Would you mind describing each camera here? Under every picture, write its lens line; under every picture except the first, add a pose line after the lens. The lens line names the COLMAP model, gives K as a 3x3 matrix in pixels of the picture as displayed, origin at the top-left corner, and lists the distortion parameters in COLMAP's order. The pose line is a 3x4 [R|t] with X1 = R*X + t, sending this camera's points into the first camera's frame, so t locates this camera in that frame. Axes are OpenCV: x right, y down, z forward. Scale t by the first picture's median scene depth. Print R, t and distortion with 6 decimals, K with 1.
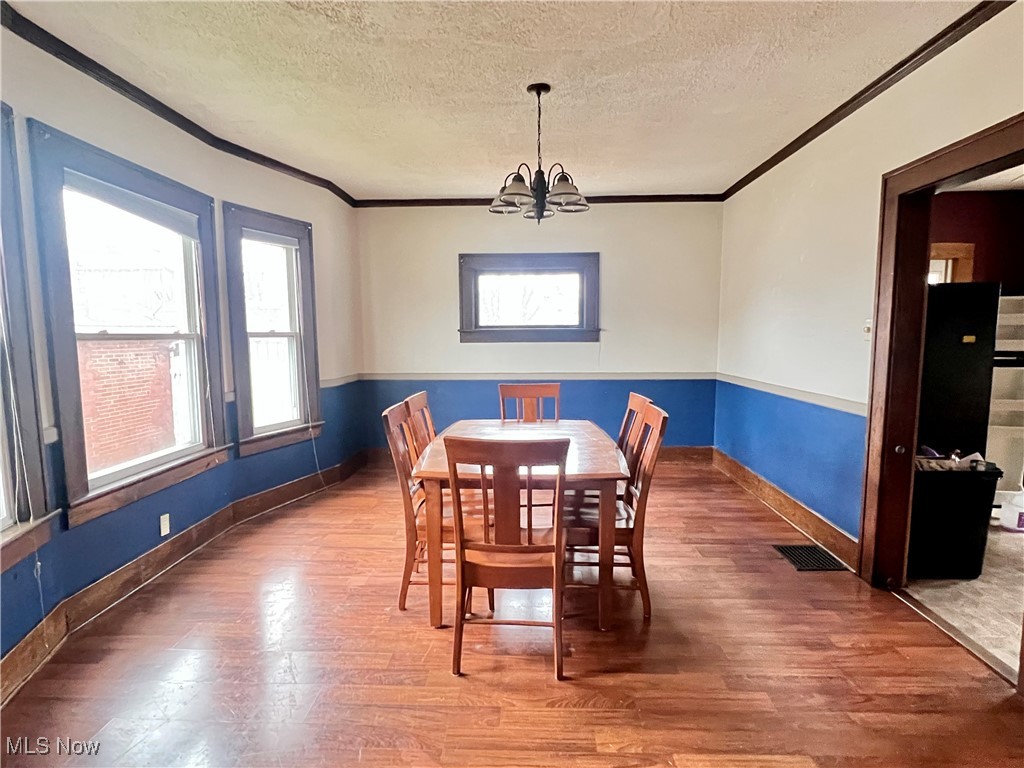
lens RADIAL K [[508.9, 0, 523.4], [0, 508.9, 387.1], [0, 0, 1]] dist [0.000821, 0.000966]
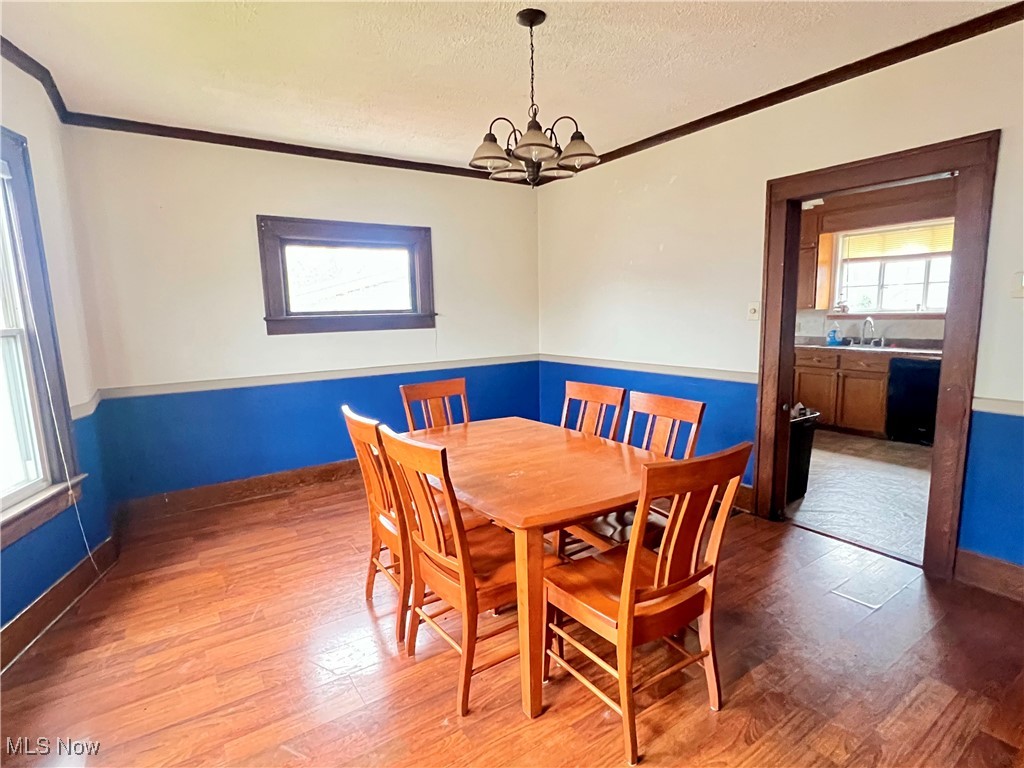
lens RADIAL K [[508.9, 0, 515.4], [0, 508.9, 385.8], [0, 0, 1]] dist [0.000821, 0.000966]
pose [[0.823948, -0.097251, 0.558257, -0.253956], [0.079364, 0.995258, 0.056244, -0.026623], [-0.561080, -0.002036, 0.827759, 0.175083]]
